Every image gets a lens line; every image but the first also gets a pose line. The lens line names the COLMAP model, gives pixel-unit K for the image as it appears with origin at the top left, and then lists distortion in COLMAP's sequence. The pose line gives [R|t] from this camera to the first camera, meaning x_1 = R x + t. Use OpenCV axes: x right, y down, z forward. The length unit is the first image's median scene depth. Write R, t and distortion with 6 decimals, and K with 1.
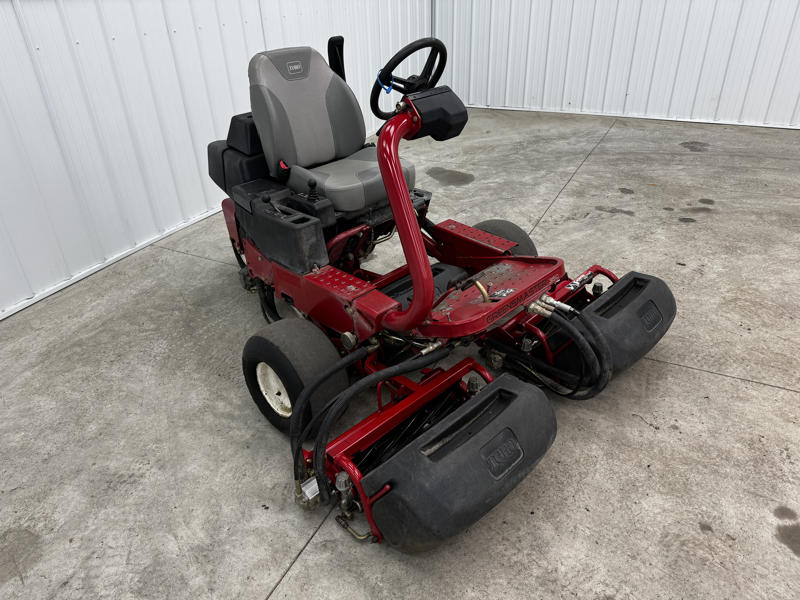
lens RADIAL K [[564.8, 0, 401.4], [0, 564.8, 297.7], [0, 0, 1]] dist [0.018104, -0.014148]
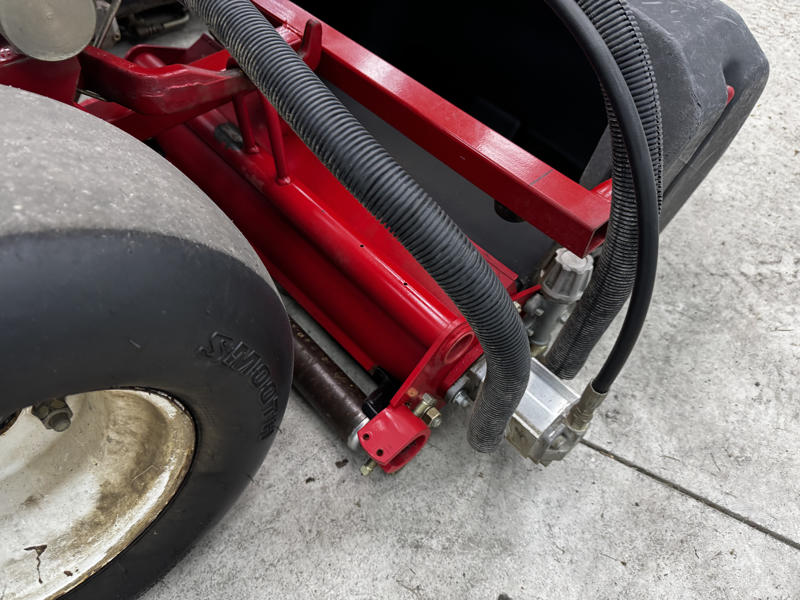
lens RADIAL K [[564.8, 0, 396.2], [0, 564.8, 306.9], [0, 0, 1]] dist [0.018104, -0.014148]
pose [[0.041245, -0.774864, 0.630781, -0.296734], [0.433116, 0.582785, 0.687584, 0.058321], [-0.900394, 0.244842, 0.359643, 0.881352]]
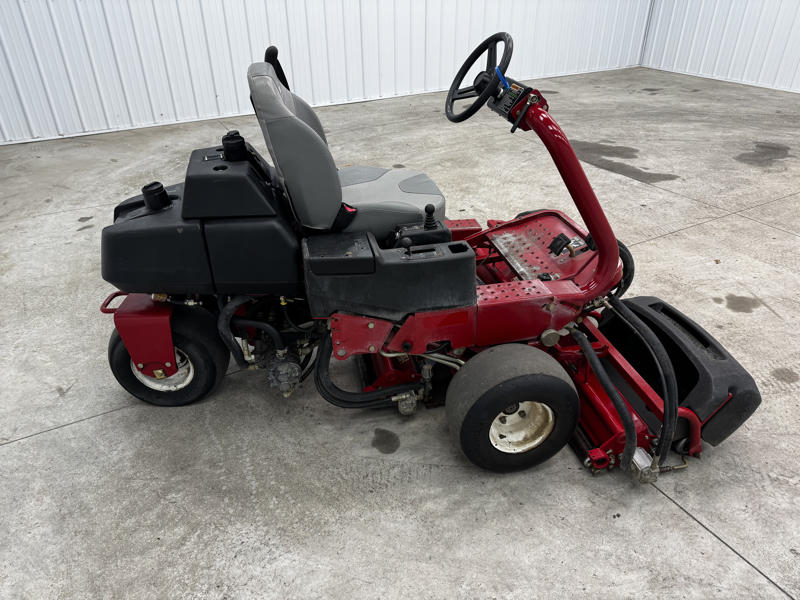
lens RADIAL K [[564.8, 0, 407.0], [0, 564.8, 300.5], [0, 0, 1]] dist [0.018104, -0.014148]
pose [[0.549161, -0.403097, 0.732076, -0.975581], [0.405177, 0.894567, 0.188628, -0.284695], [-0.730927, 0.193033, 0.654587, 0.537617]]
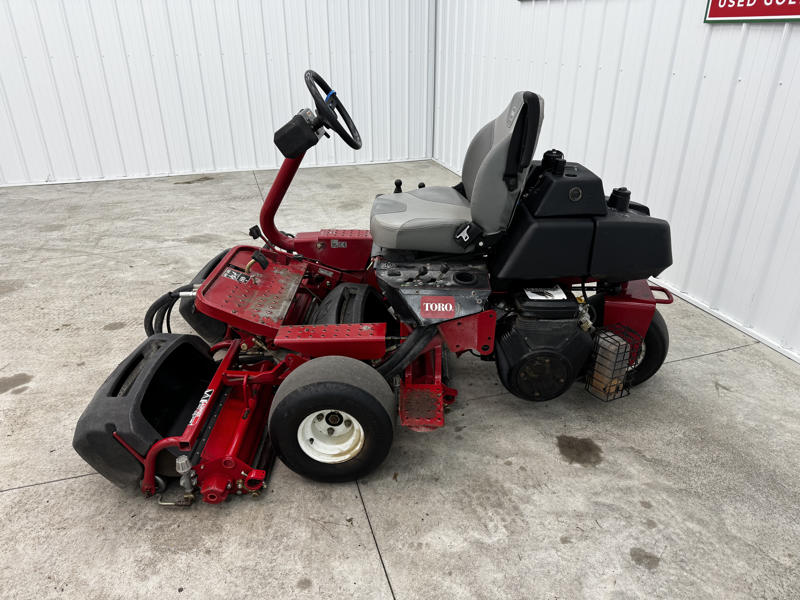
lens RADIAL K [[564.8, 0, 396.1], [0, 564.8, 299.0], [0, 0, 1]] dist [0.018104, -0.014148]
pose [[-0.725124, 0.321452, -0.608985, 0.730738], [-0.322371, 0.623004, 0.712701, -1.010264], [0.608500, 0.713116, -0.348129, 1.777454]]
